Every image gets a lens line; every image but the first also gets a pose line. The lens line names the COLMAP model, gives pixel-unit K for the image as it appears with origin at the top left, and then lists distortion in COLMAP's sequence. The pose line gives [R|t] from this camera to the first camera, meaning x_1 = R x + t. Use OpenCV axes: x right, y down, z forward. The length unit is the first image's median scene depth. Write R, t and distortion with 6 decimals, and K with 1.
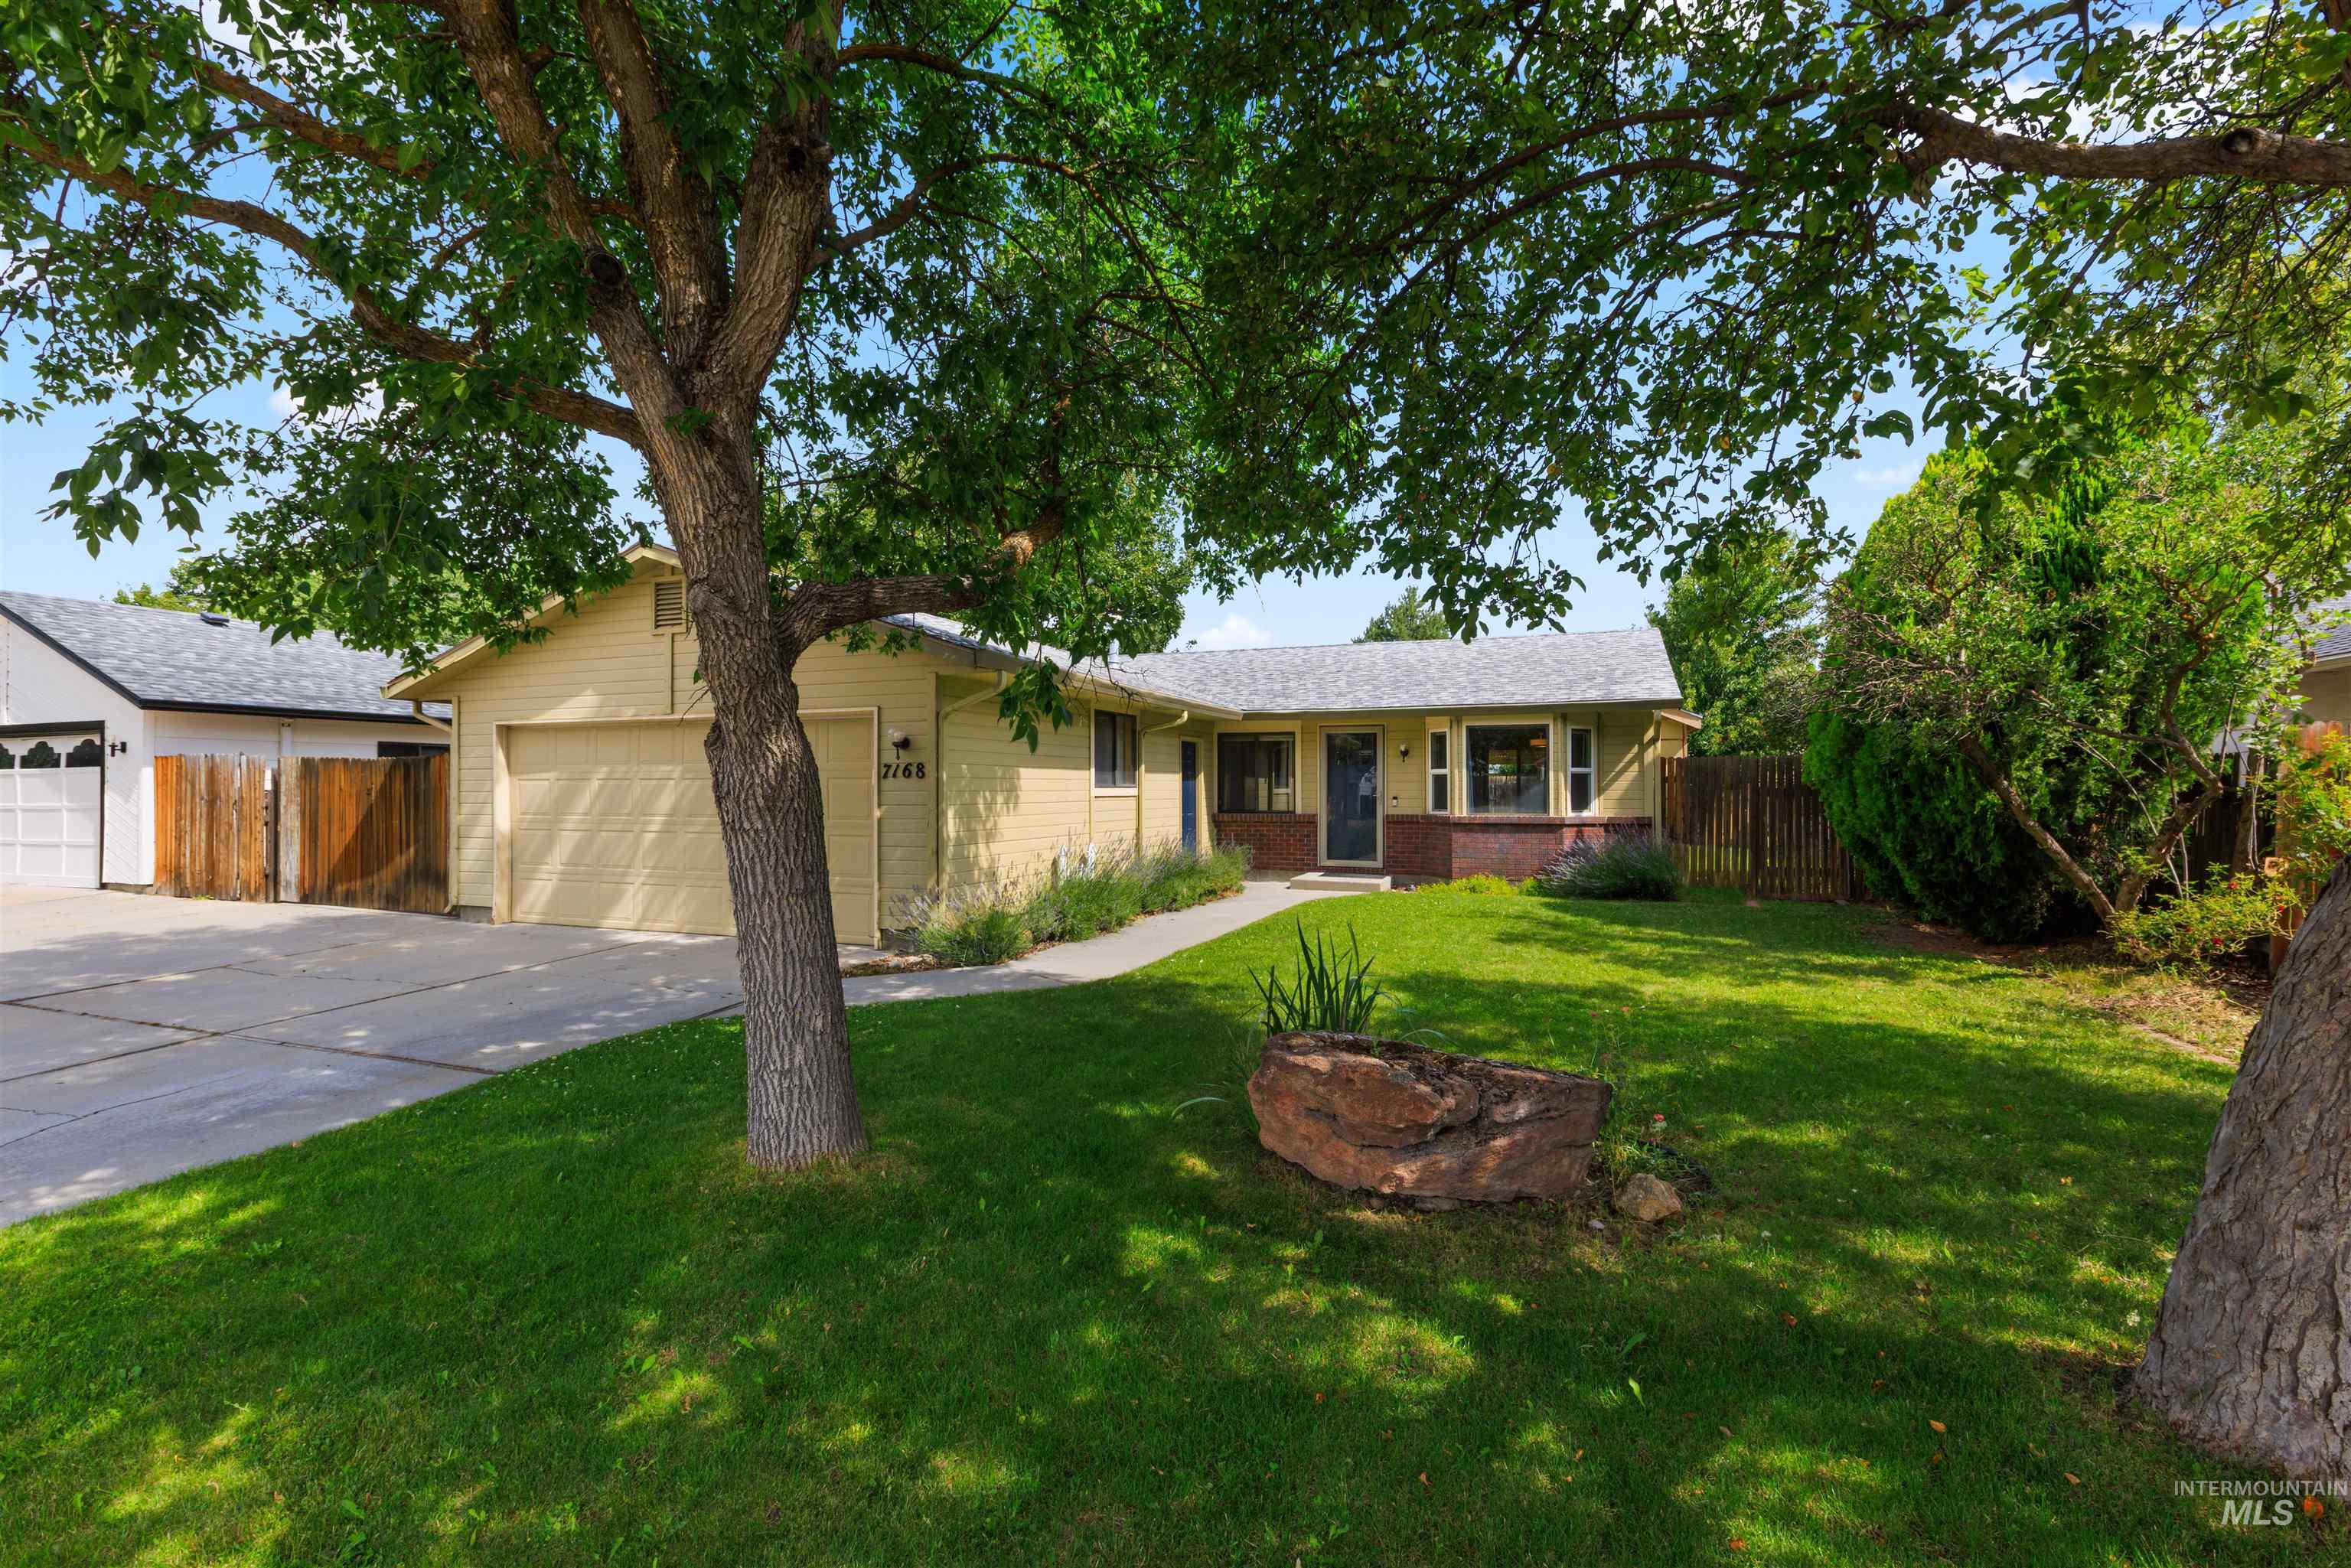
lens RADIAL K [[1048.9, 0, 1186.5], [0, 1048.9, 786.7], [0, 0, 1]] dist [0.001733, -0.000514]
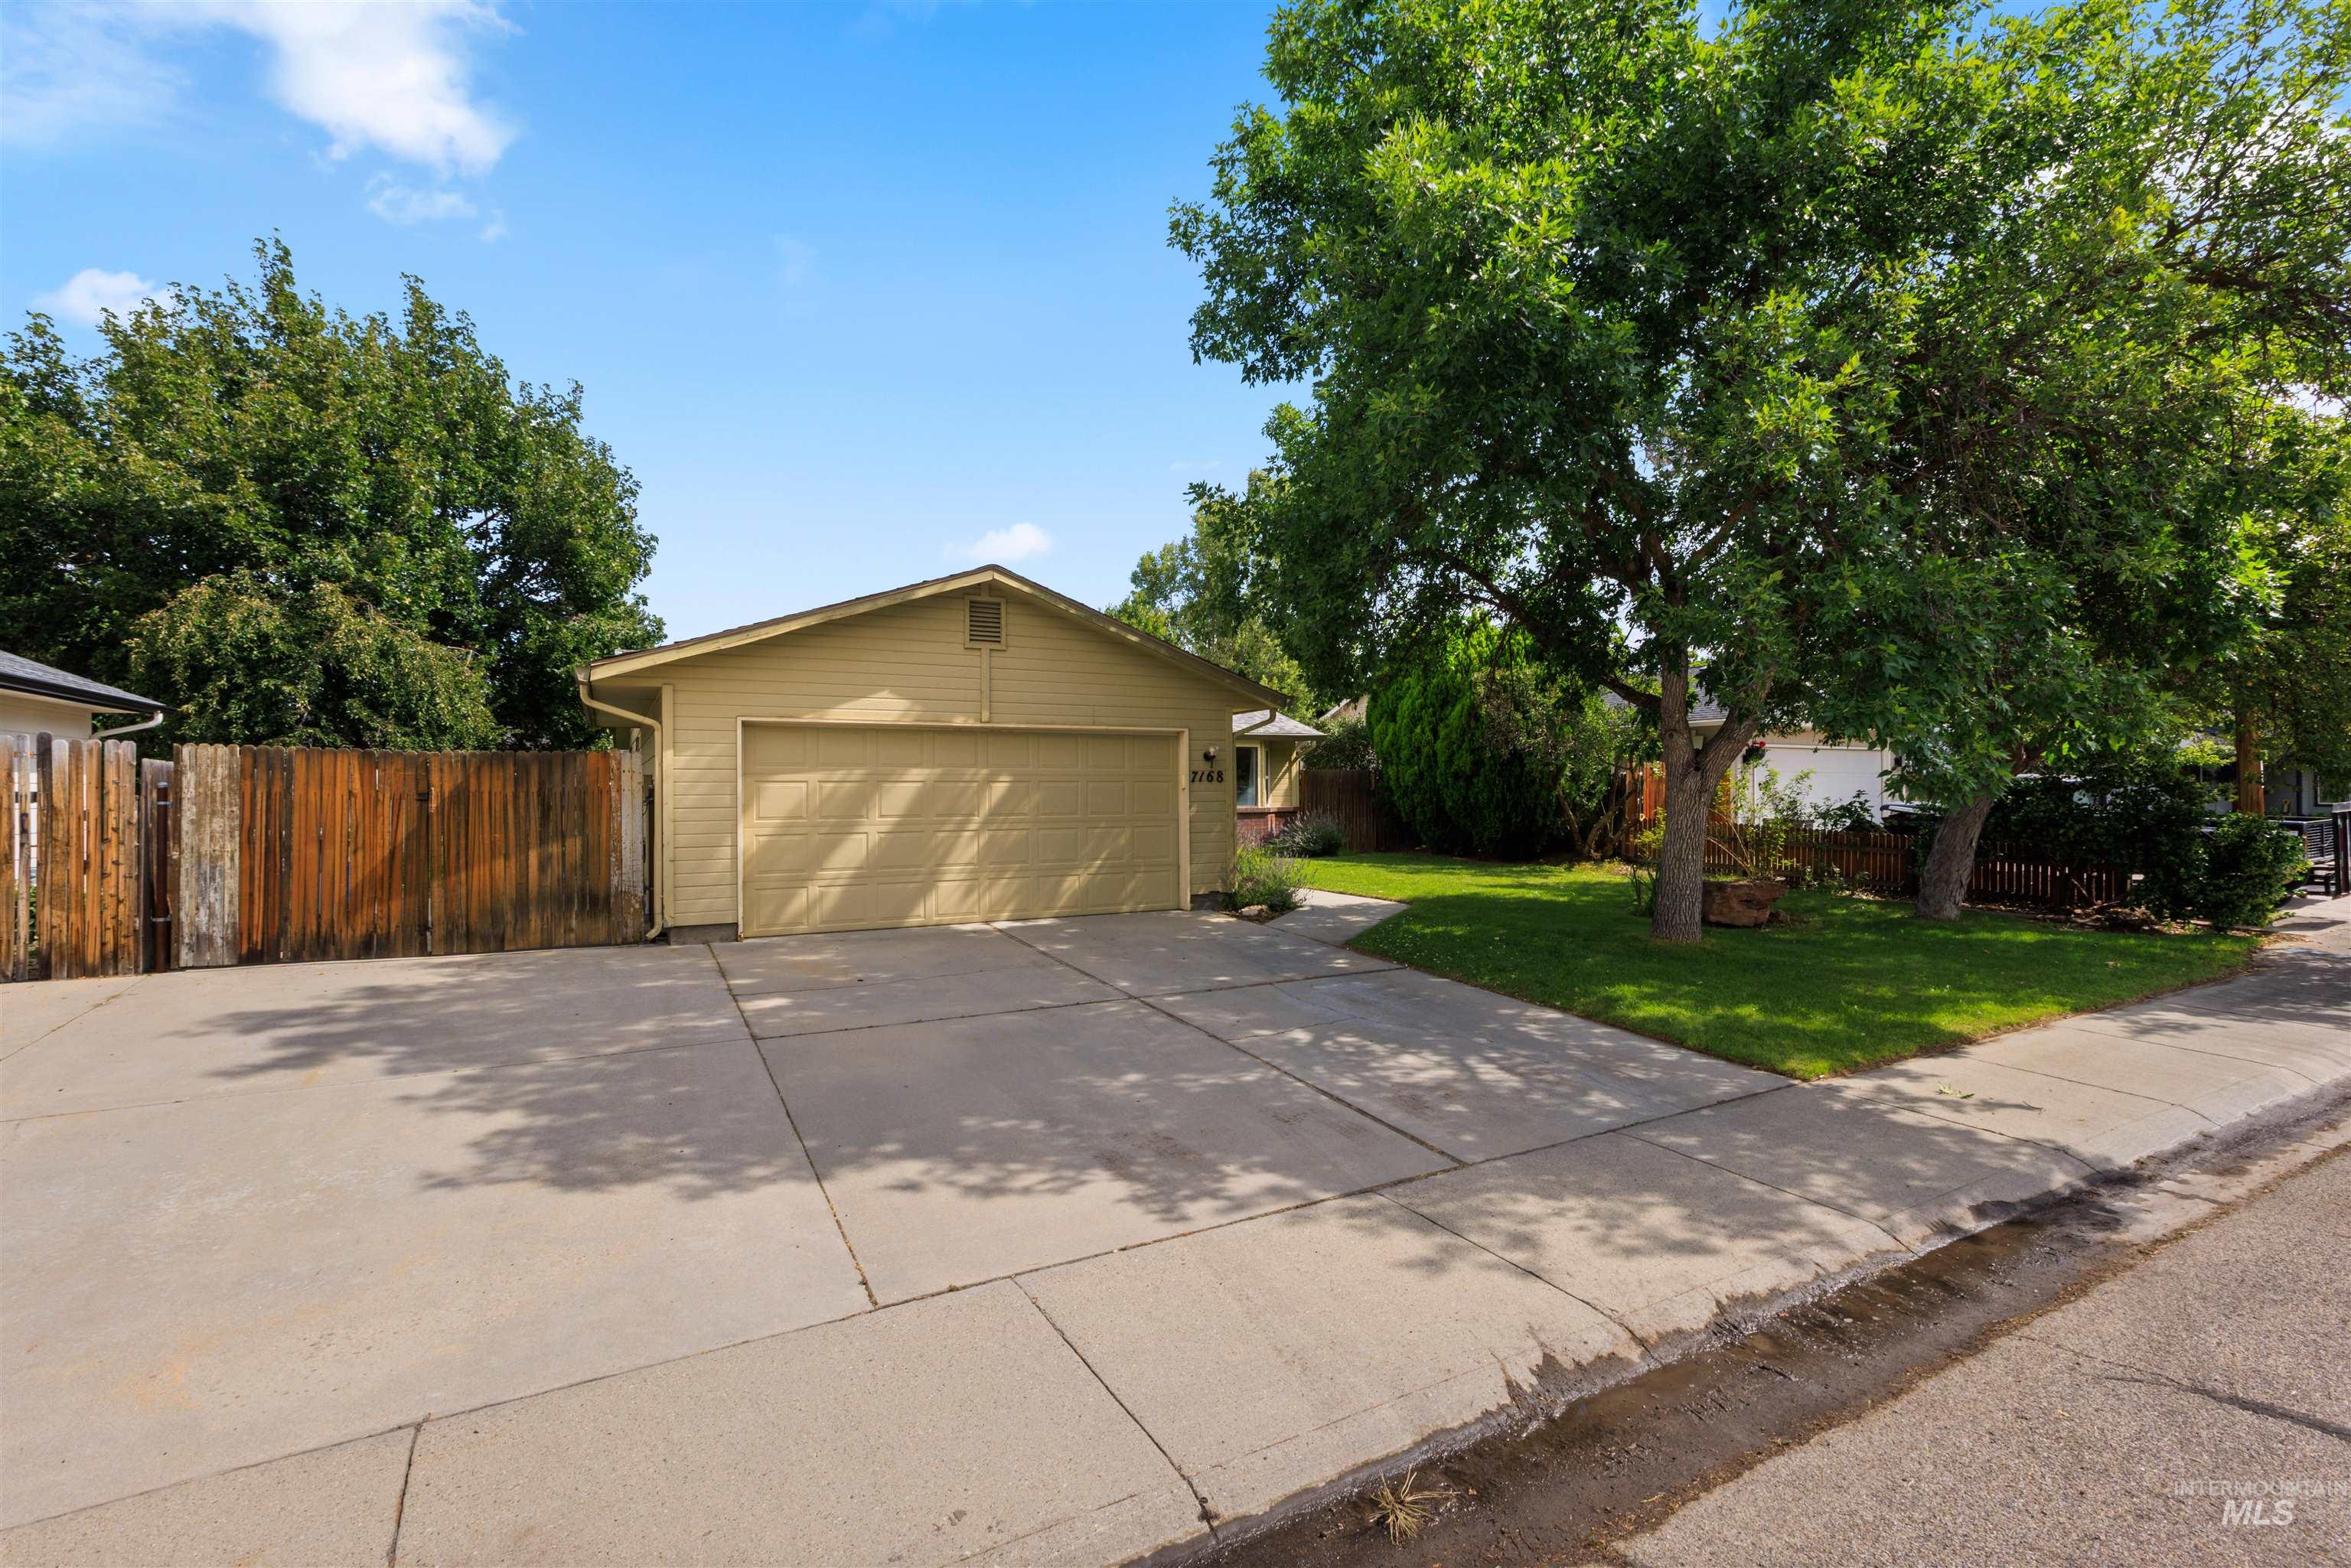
lens RADIAL K [[1048.9, 0, 1186.5], [0, 1048.9, 786.7], [0, 0, 1]] dist [0.001733, -0.000514]
pose [[0.634540, 0.000810, 0.772890, -0.898873], [0.001687, 0.999996, -0.002433, 0.000958], [-0.772888, 0.002848, 0.634536, 0.111162]]
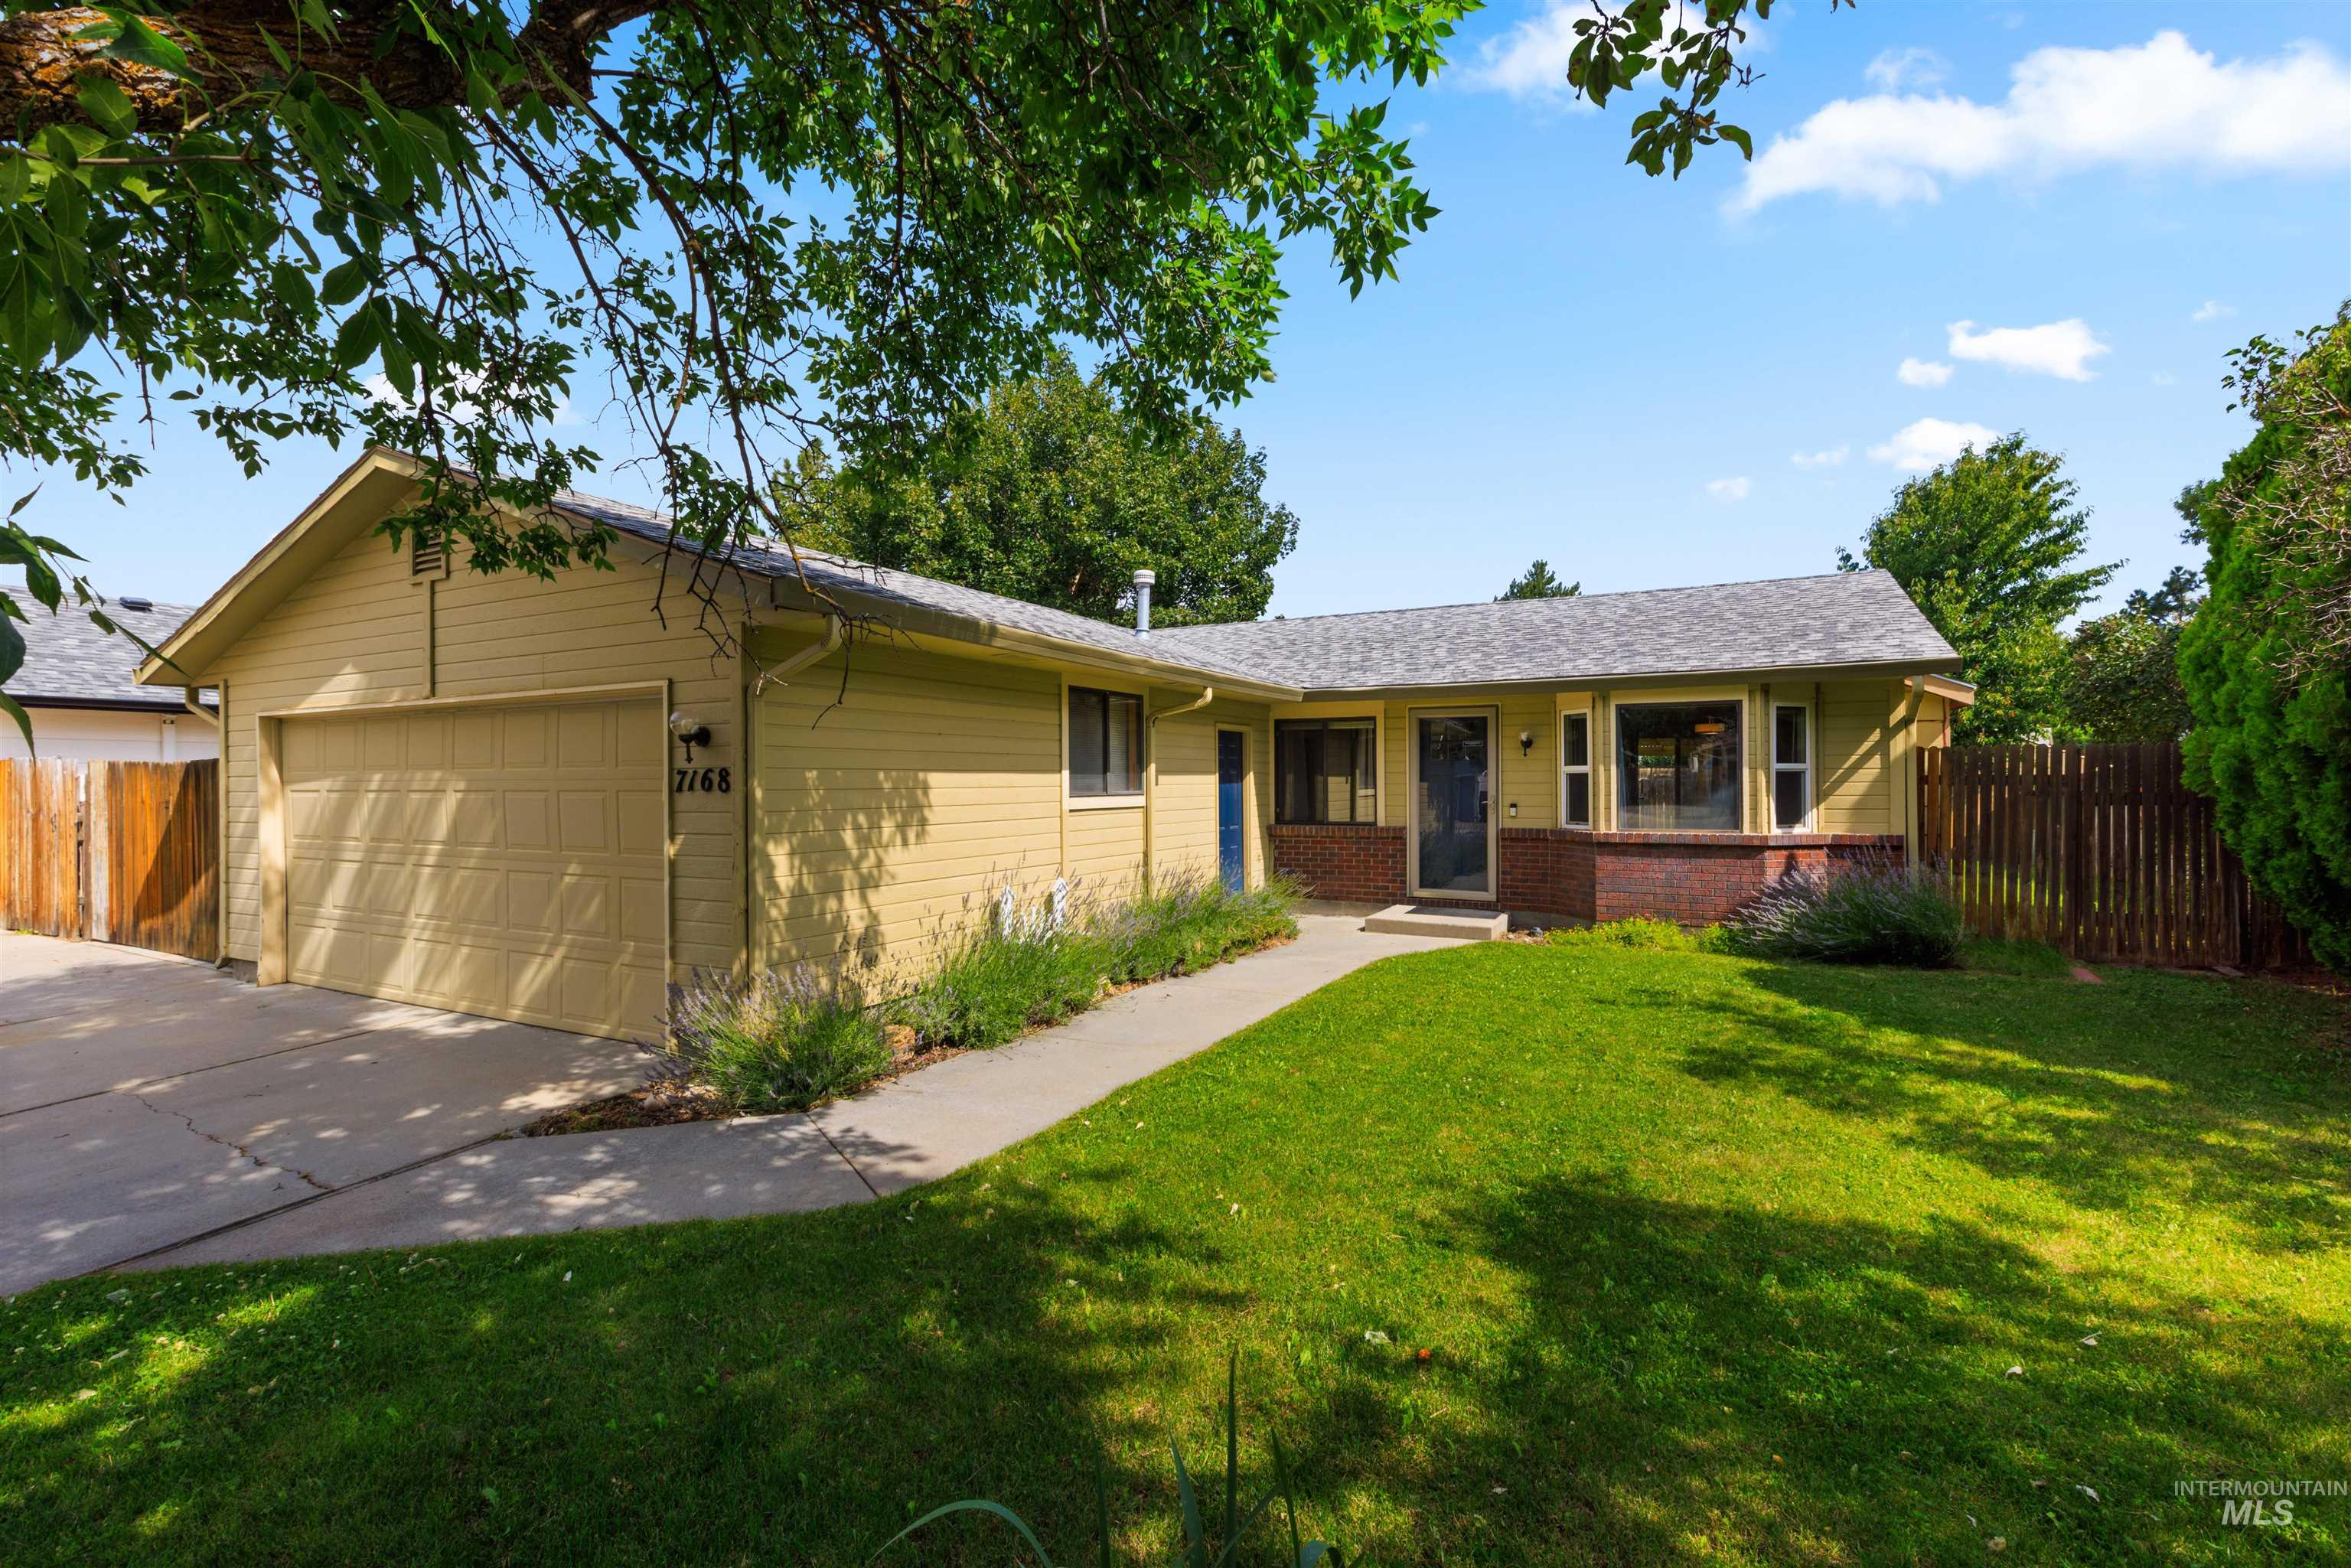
lens RADIAL K [[1048.9, 0, 1186.5], [0, 1048.9, 786.7], [0, 0, 1]] dist [0.001733, -0.000514]
pose [[0.993469, -0.004099, -0.114027, 0.061793], [0.004966, 0.999961, 0.007315, -0.009746], [0.113992, -0.007834, 0.993451, 0.274651]]
